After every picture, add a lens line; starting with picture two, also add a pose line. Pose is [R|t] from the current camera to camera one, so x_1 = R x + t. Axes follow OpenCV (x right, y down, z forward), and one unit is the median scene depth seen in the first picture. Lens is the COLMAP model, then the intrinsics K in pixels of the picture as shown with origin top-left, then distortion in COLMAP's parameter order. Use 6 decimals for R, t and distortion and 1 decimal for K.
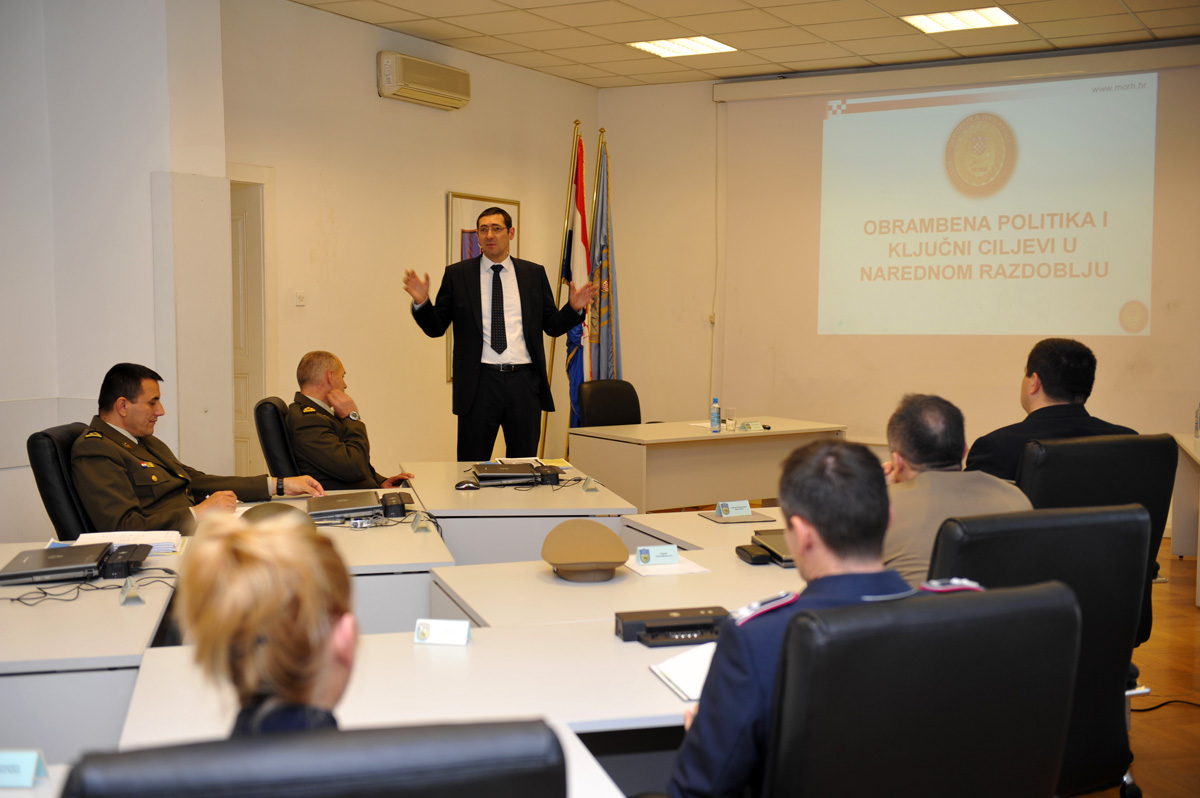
lens RADIAL K [[1417.5, 0, 600.0], [0, 1417.5, 399.0], [0, 0, 1]] dist [0.015391, 0.006664]
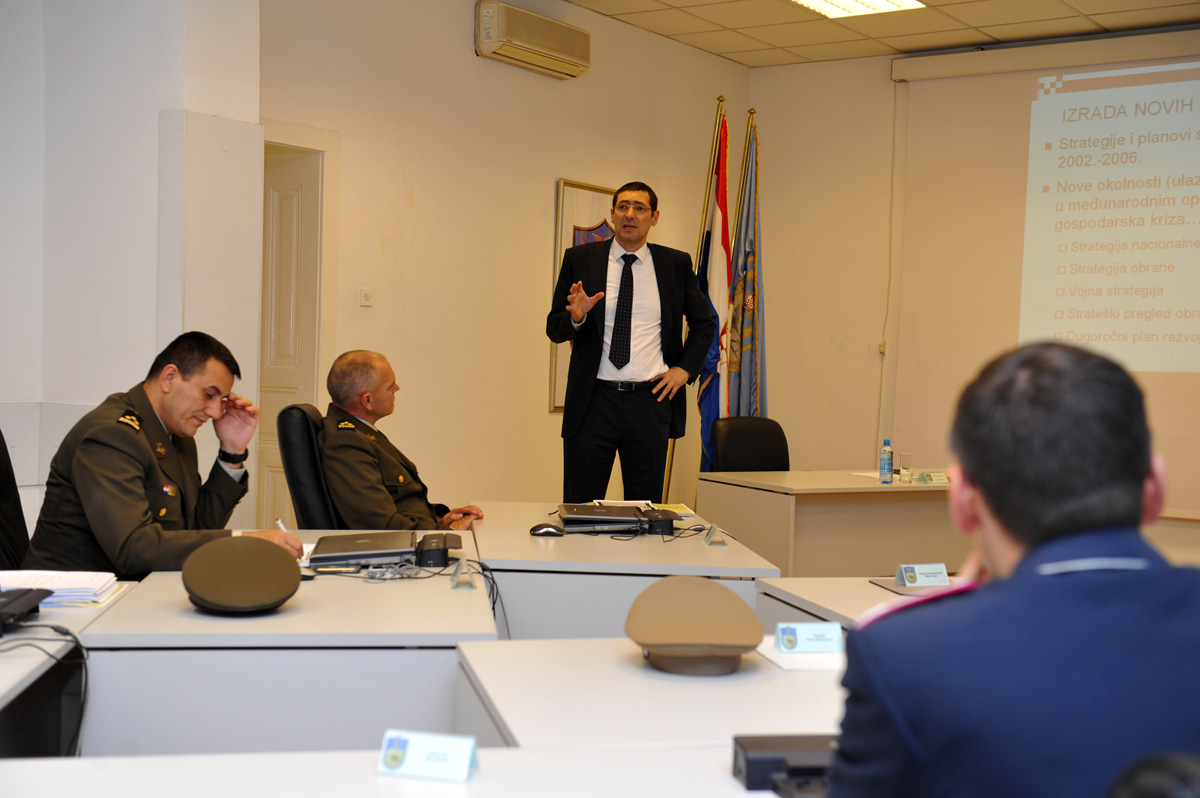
lens RADIAL K [[1601.9, 0, 594.4], [0, 1601.9, 383.4], [0, 0, 1]] dist [0.080792, 0.010410]
pose [[0.995138, 0.030197, -0.093746, 0.003475], [-0.034387, 0.998465, -0.043408, 0.012098], [0.092292, 0.046420, 0.994649, 0.105763]]
